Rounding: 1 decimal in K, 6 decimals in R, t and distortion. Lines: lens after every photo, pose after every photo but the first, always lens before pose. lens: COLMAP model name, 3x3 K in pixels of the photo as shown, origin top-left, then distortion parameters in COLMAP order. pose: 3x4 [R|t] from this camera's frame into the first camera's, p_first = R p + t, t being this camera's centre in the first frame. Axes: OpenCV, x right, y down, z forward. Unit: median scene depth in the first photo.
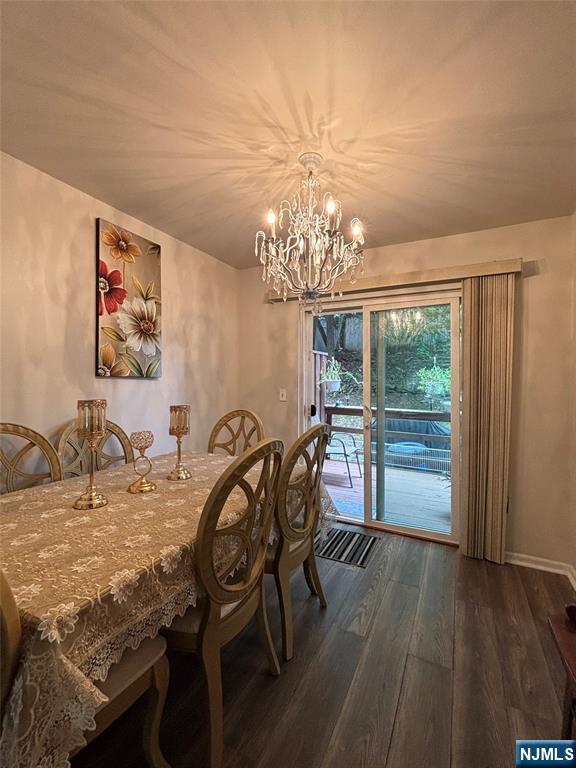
lens RADIAL K [[342.8, 0, 288.0], [0, 342.8, 384.0], [0, 0, 1]] dist [-0.001537, -0.000058]
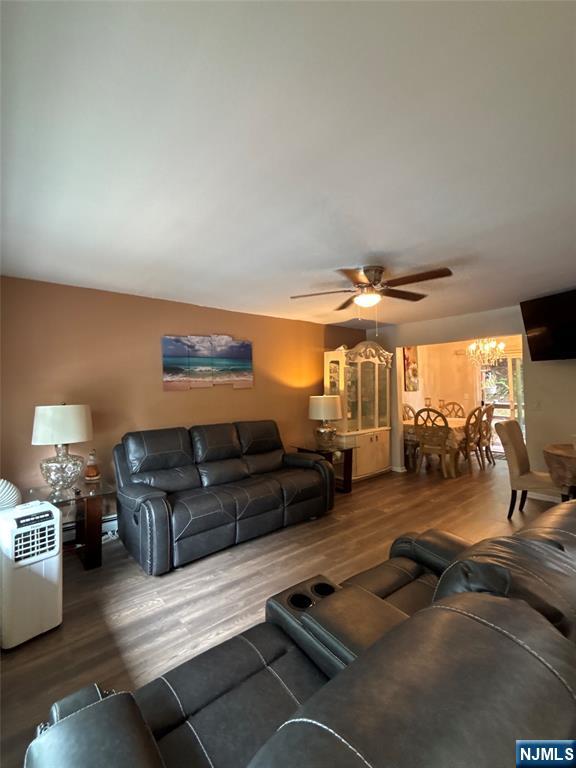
lens RADIAL K [[342.3, 0, 259.5], [0, 342.3, 382.8], [0, 0, 1]] dist [0.047698, -0.000111]
pose [[0.906941, -0.024979, -0.420516, -0.377765], [0.020728, 0.999677, -0.014677, -0.068000], [0.420747, 0.004595, 0.907166, -2.184300]]
